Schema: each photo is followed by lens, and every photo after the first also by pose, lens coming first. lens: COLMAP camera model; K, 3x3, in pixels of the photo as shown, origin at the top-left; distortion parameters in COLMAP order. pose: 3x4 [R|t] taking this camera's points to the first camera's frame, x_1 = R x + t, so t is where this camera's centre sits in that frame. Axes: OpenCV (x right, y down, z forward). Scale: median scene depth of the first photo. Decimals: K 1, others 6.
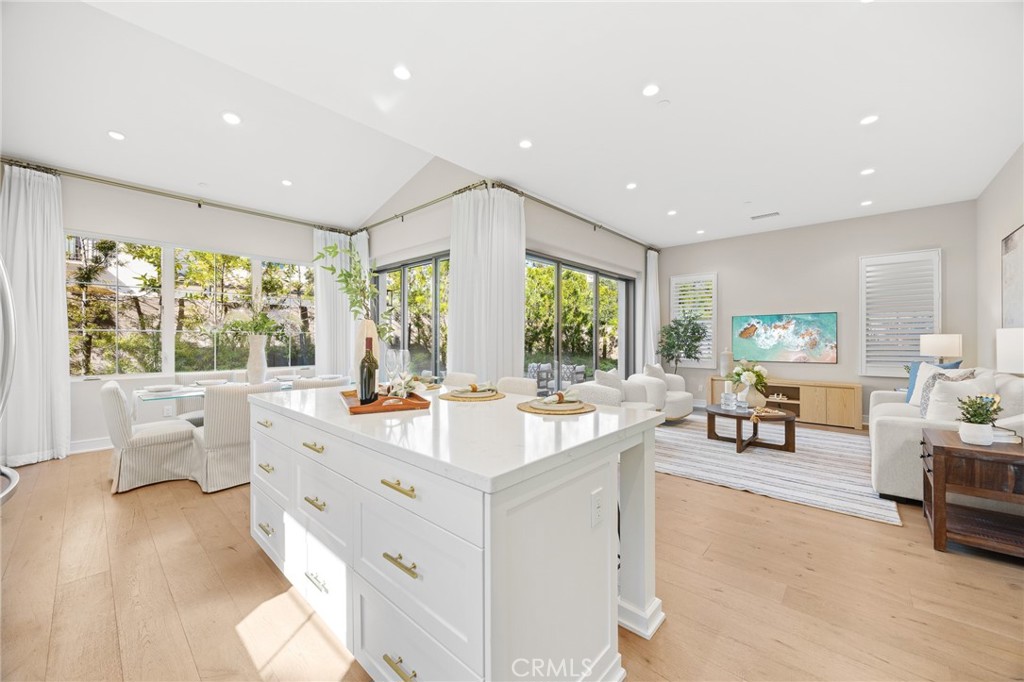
lens RADIAL K [[388.3, 0, 512.0], [0, 388.3, 342.5], [0, 0, 1]] dist [-0.000015, 0.000000]
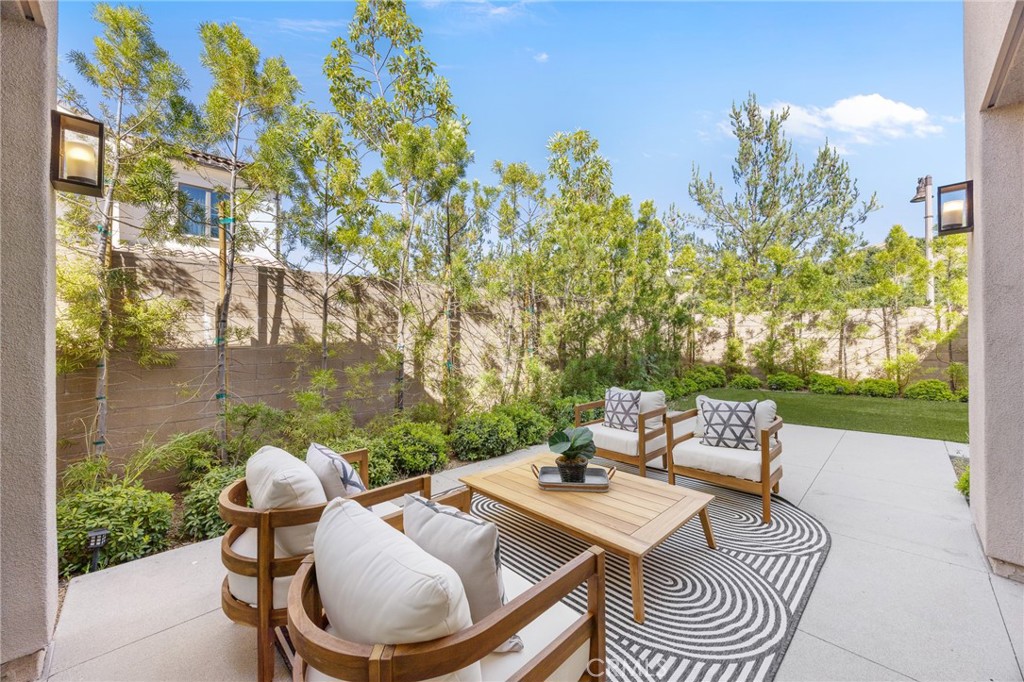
lens RADIAL K [[388.3, 0, 511.5], [0, 388.3, 337.8], [0, 0, 1]] dist [-0.000015, 0.000000]
pose [[0.997876, -0.008174, -0.064632, -0.020794], [0.007936, 0.999961, -0.003929, 0.000704], [0.064661, 0.003408, 0.997901, 0.444718]]
